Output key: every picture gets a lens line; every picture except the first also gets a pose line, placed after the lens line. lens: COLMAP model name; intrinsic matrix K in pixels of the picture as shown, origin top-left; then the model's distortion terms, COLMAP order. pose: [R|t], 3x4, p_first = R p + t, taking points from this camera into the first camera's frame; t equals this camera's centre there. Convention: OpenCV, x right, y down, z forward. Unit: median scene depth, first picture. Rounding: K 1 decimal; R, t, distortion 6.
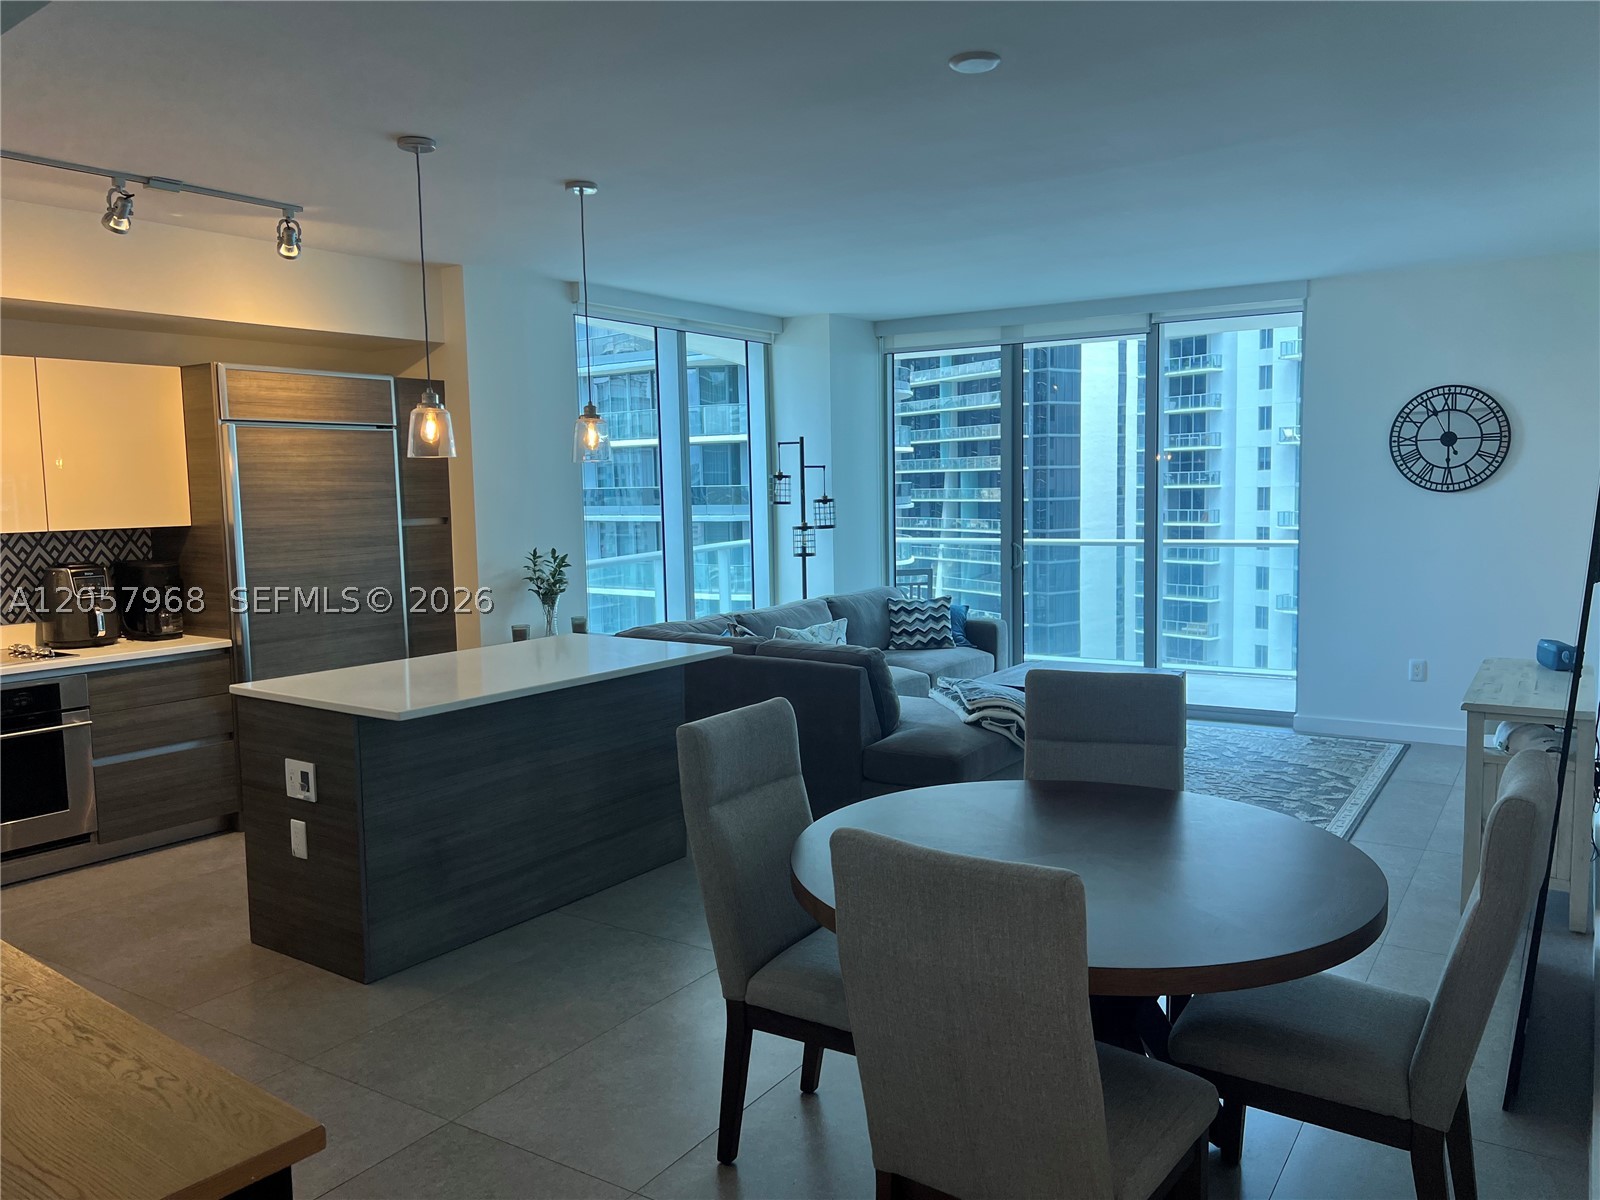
lens RADIAL K [[1187.3, 0, 808.3], [0, 1187.3, 599.2], [0, 0, 1]] dist [0.092545, -0.126178]
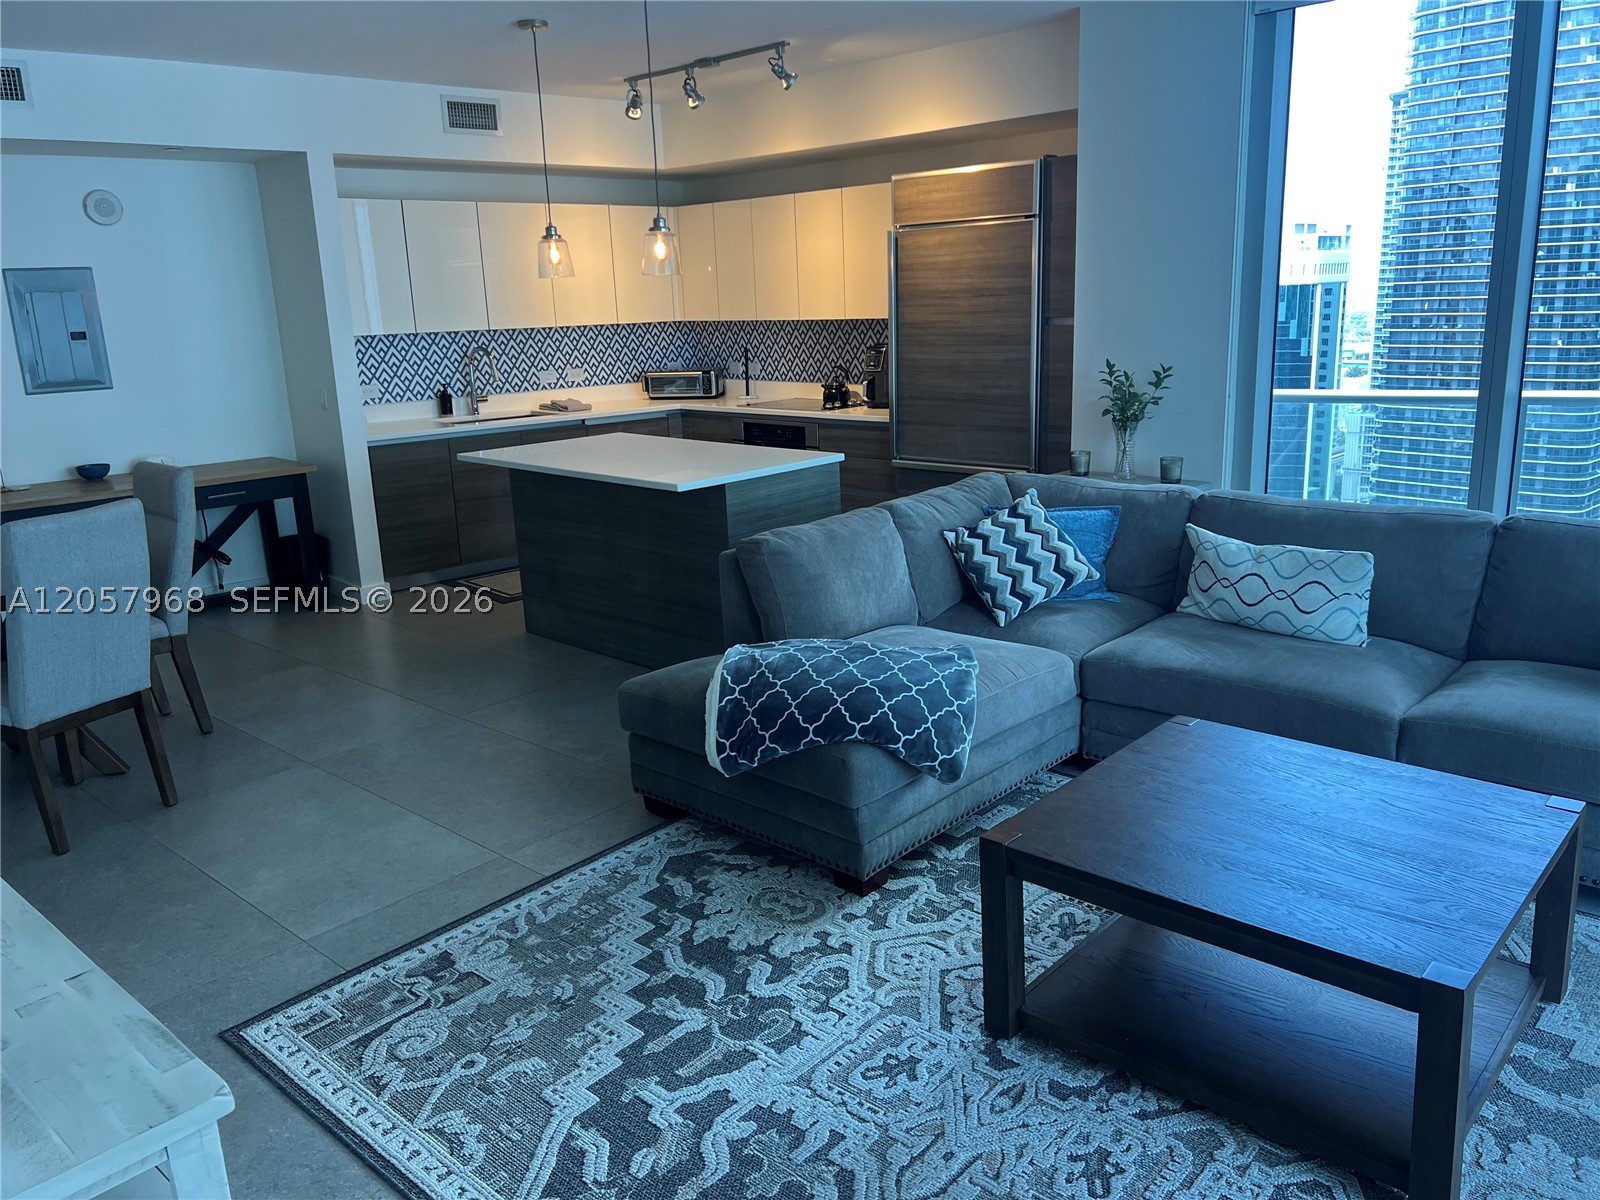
lens RADIAL K [[1214.9, 0, 800.2], [0, 1214.9, 590.1], [0, 0, 1]] dist [0.069033, -0.085830]
pose [[-0.166677, 0.258762, -0.951452, 0.707655], [-0.059557, 0.960546, 0.271669, -0.118760], [0.984211, 0.101947, -0.144690, 1.048625]]
